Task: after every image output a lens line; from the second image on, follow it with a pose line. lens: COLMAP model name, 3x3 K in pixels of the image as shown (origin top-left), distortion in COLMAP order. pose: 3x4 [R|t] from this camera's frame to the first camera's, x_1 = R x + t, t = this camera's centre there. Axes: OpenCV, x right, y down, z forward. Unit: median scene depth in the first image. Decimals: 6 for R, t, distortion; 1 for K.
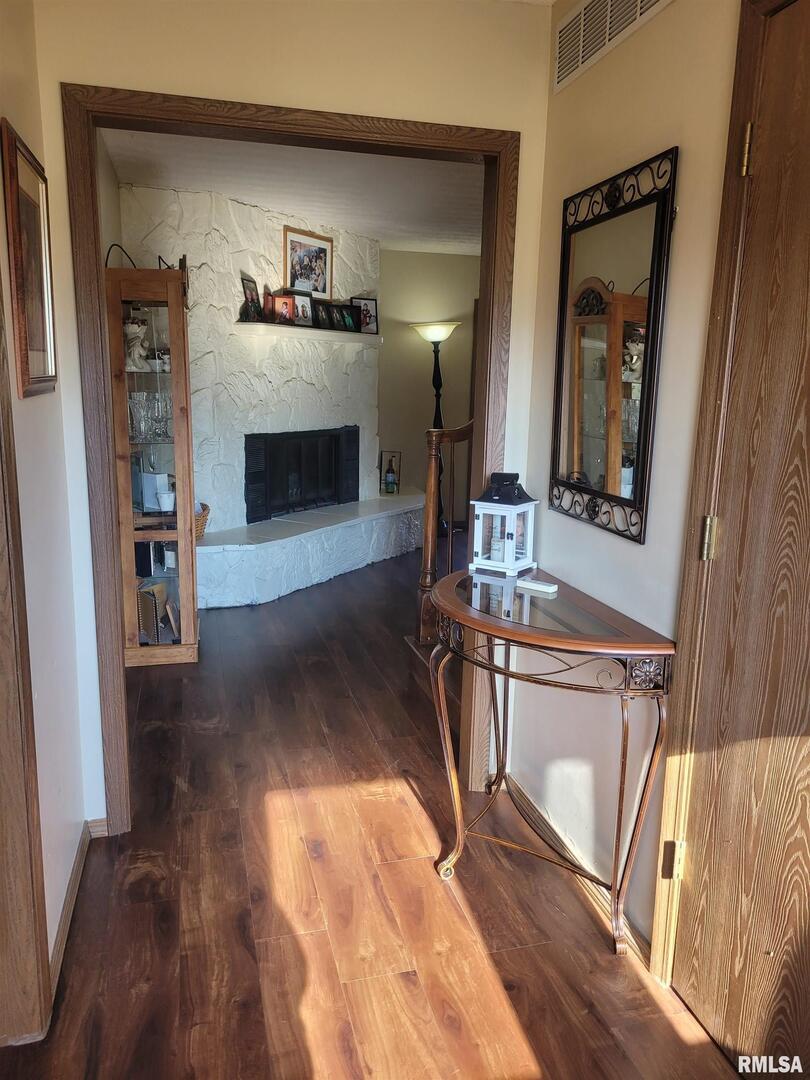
lens RADIAL K [[816.4, 0, 409.5], [0, 816.4, 541.2], [0, 0, 1]] dist [0.040457, -0.029162]
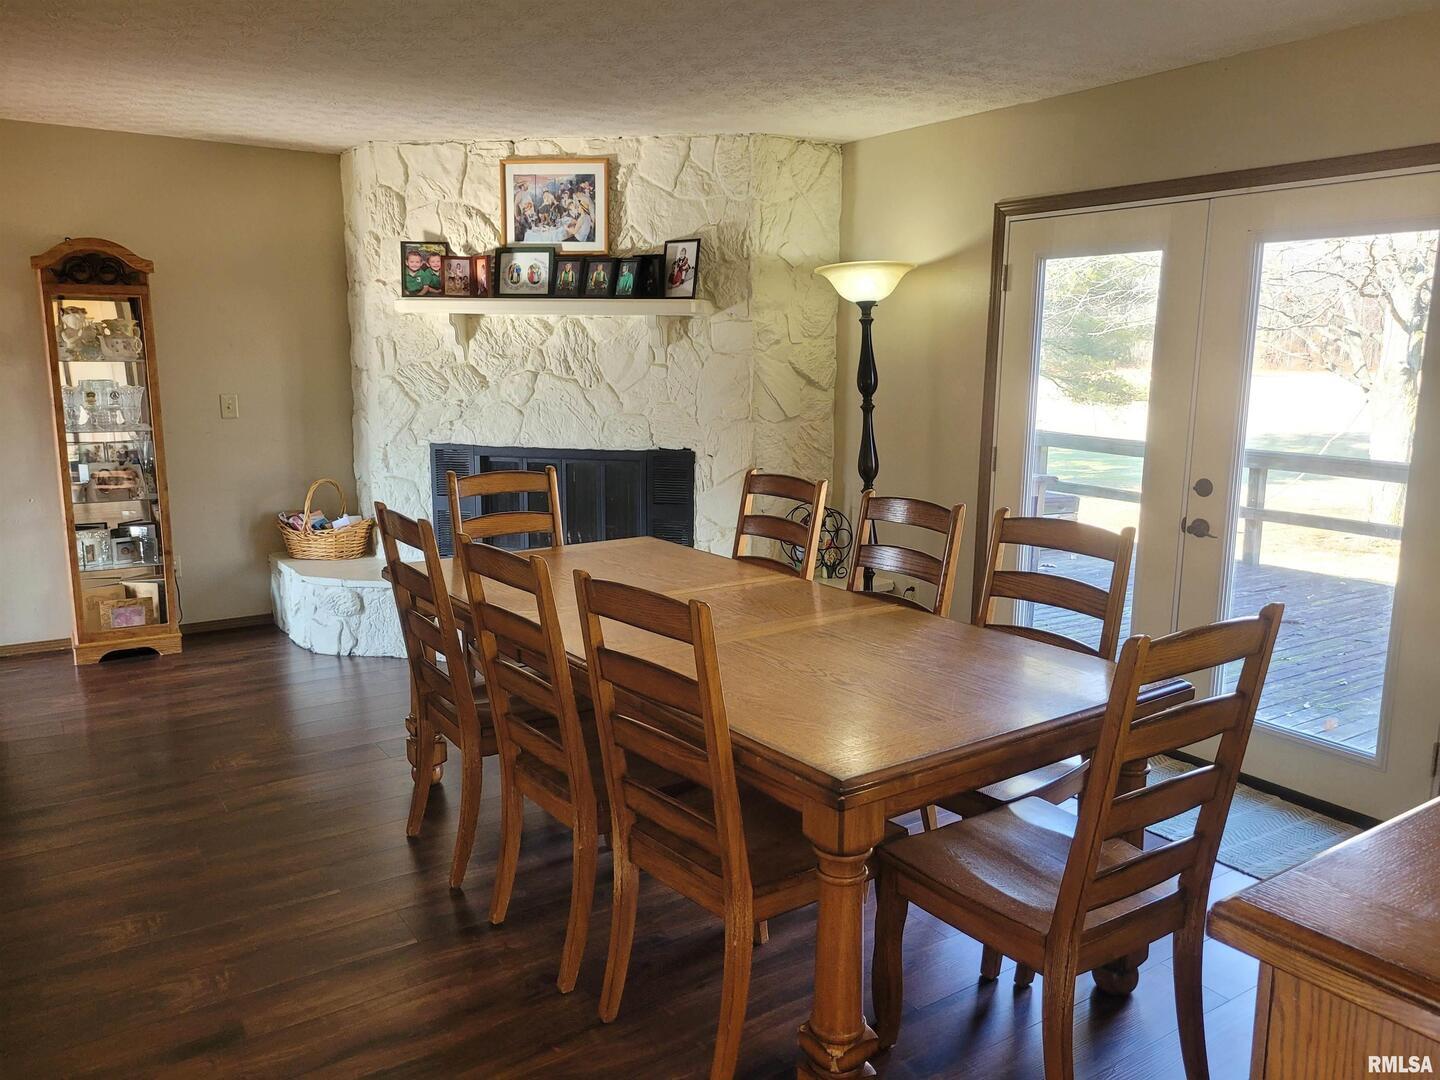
lens RADIAL K [[1088.6, 0, 724.2], [0, 1088.6, 541.3], [0, 0, 1]] dist [0.040457, -0.029162]
pose [[0.335149, 0.145334, -0.930888, 0.789380], [-0.189900, 0.978174, 0.084347, -0.166665], [0.922829, 0.148506, 0.355433, 0.840820]]
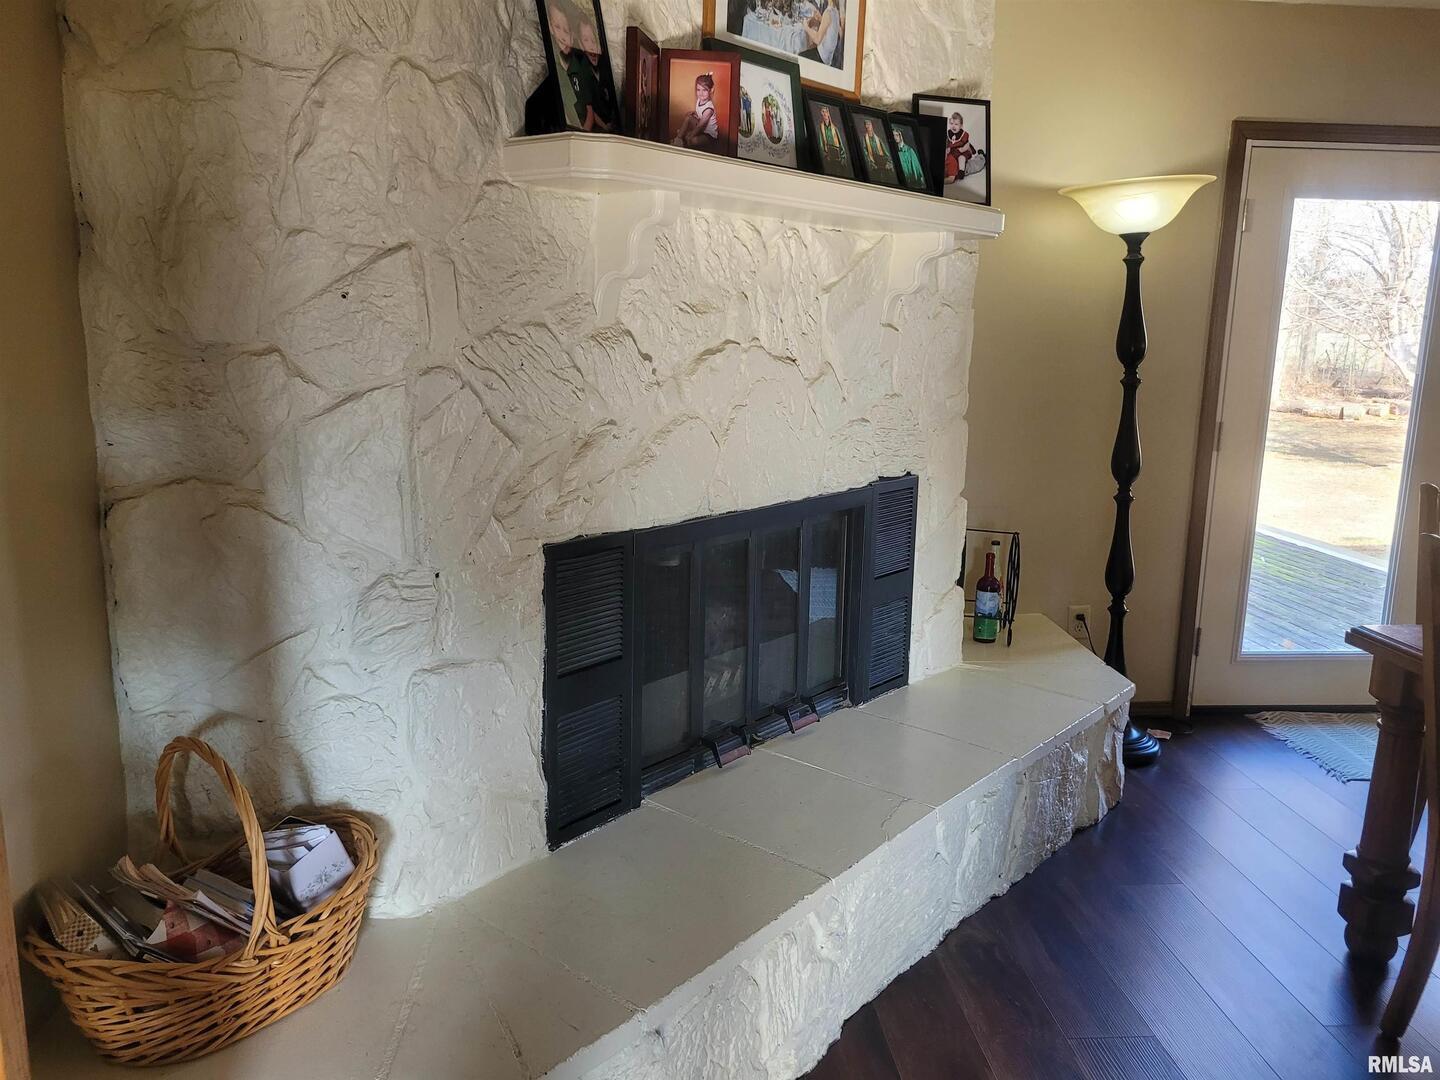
lens RADIAL K [[1088.6, 0, 711.9], [0, 1088.6, 538.3], [0, 0, 1]] dist [0.040457, -0.029162]
pose [[0.983526, 0.032893, -0.177751, -0.072320], [-0.033579, 0.999436, -0.000848, -0.124125], [0.177623, 0.006803, 0.984075, 0.592827]]
